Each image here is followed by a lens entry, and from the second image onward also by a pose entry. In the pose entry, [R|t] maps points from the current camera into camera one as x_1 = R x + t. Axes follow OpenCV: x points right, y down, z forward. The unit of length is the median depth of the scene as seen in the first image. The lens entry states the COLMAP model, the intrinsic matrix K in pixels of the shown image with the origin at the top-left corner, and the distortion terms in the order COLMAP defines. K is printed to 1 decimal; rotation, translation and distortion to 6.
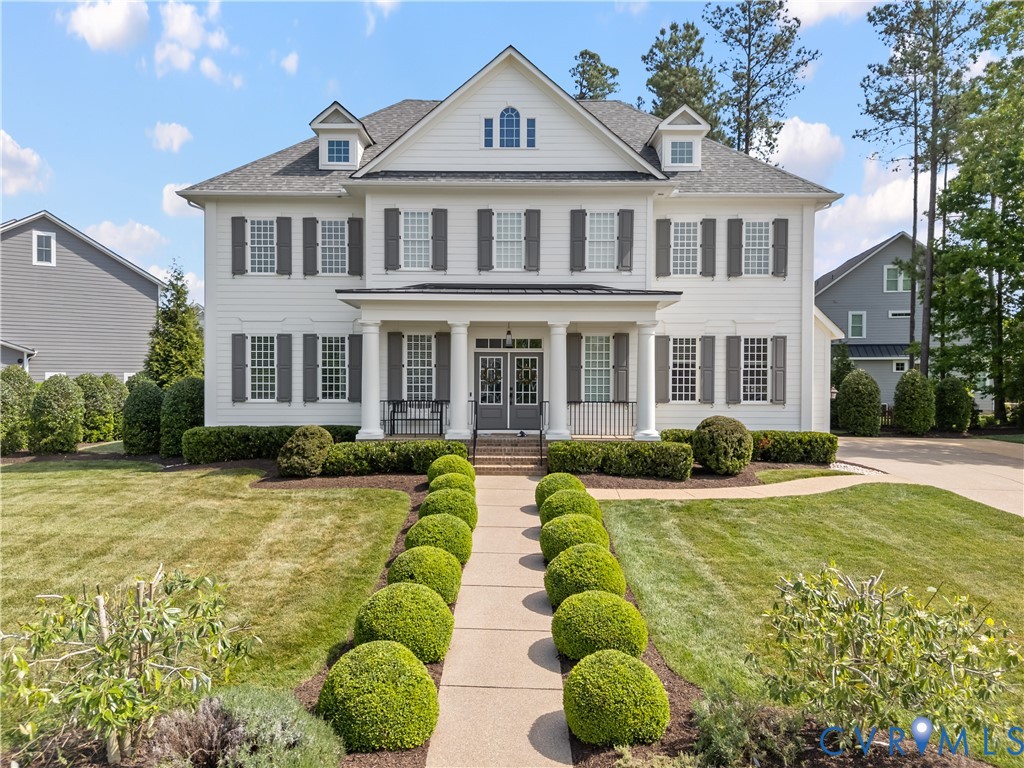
lens RADIAL K [[774.8, 0, 510.5], [0, 774.8, 389.9], [0, 0, 1]] dist [0.067027, -0.004846]
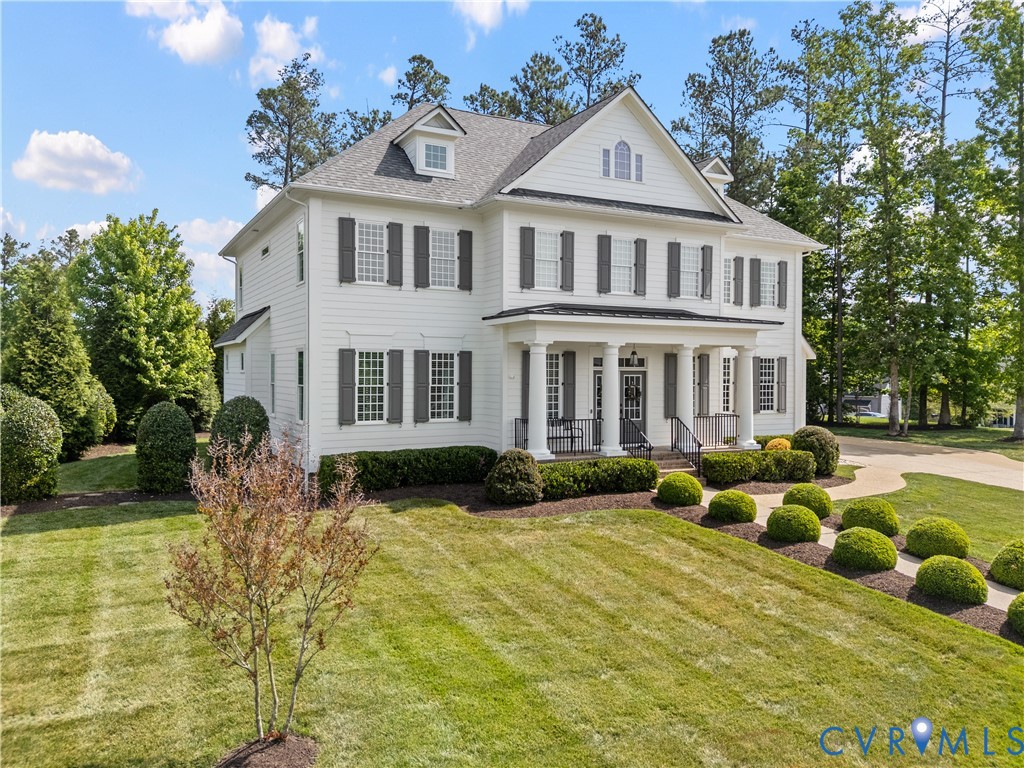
lens RADIAL K [[774.8, 0, 510.4], [0, 774.8, 382.6], [0, 0, 1]] dist [0.067027, -0.004846]
pose [[0.886095, -0.003868, 0.463487, -0.629452], [0.009516, 0.999906, -0.009848, -0.023847], [-0.463406, 0.013137, 0.886049, 0.130544]]
